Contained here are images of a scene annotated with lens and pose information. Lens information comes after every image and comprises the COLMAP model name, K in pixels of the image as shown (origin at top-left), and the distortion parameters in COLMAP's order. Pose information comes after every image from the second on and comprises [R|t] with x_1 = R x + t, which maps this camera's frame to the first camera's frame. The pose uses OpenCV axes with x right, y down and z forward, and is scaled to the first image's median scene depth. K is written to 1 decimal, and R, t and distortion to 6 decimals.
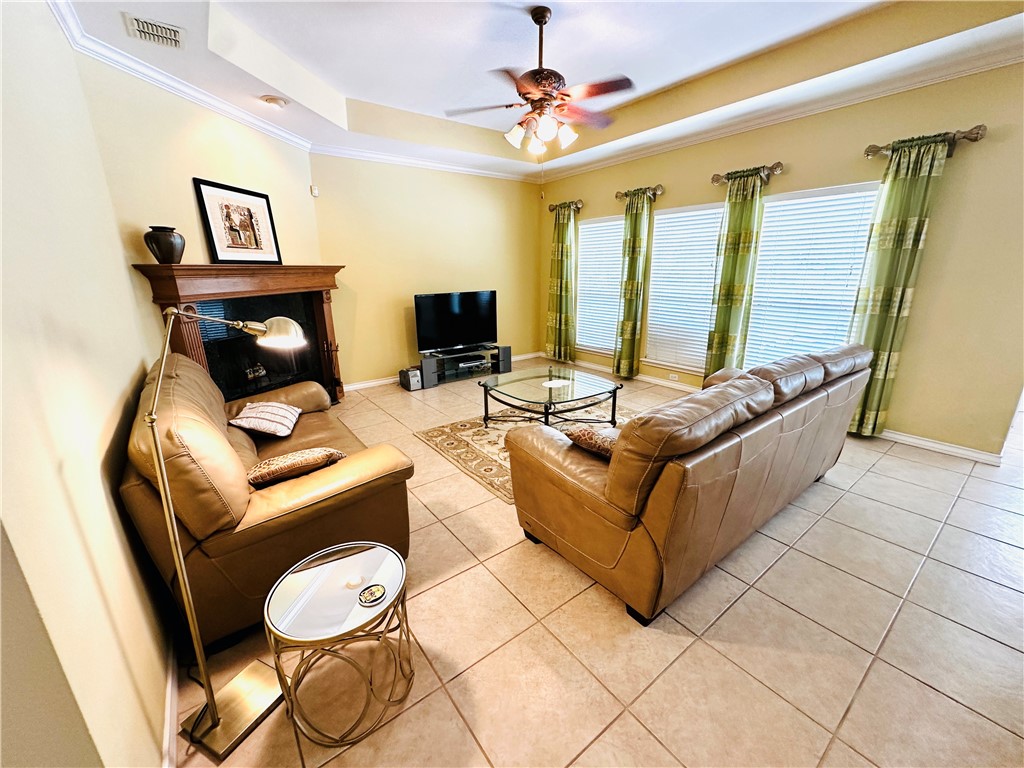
lens RADIAL K [[409.7, 0, 511.6], [0, 409.7, 386.9], [0, 0, 1]] dist [-0.002768, -0.000247]
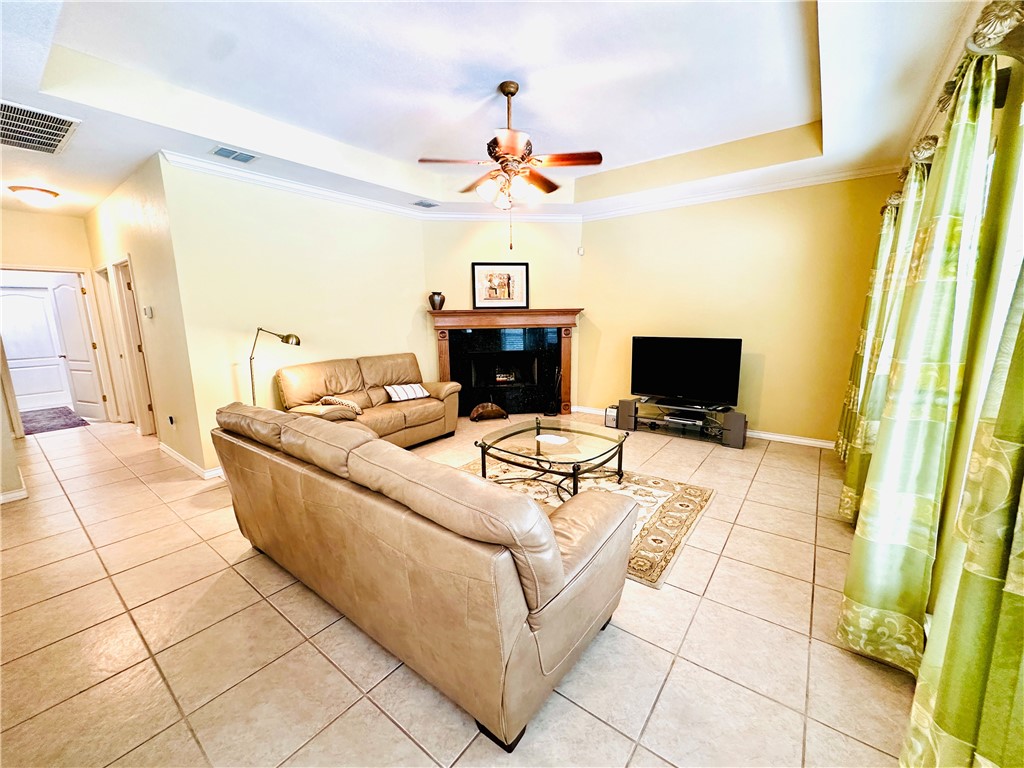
lens RADIAL K [[409.7, 0, 511.6], [0, 409.7, 386.9], [0, 0, 1]] dist [-0.002768, -0.000247]
pose [[0.268338, 0.189796, -0.944443, 0.939330], [-0.257375, 0.958885, 0.119572, -0.213695], [0.928307, 0.210990, 0.306154, 0.626192]]
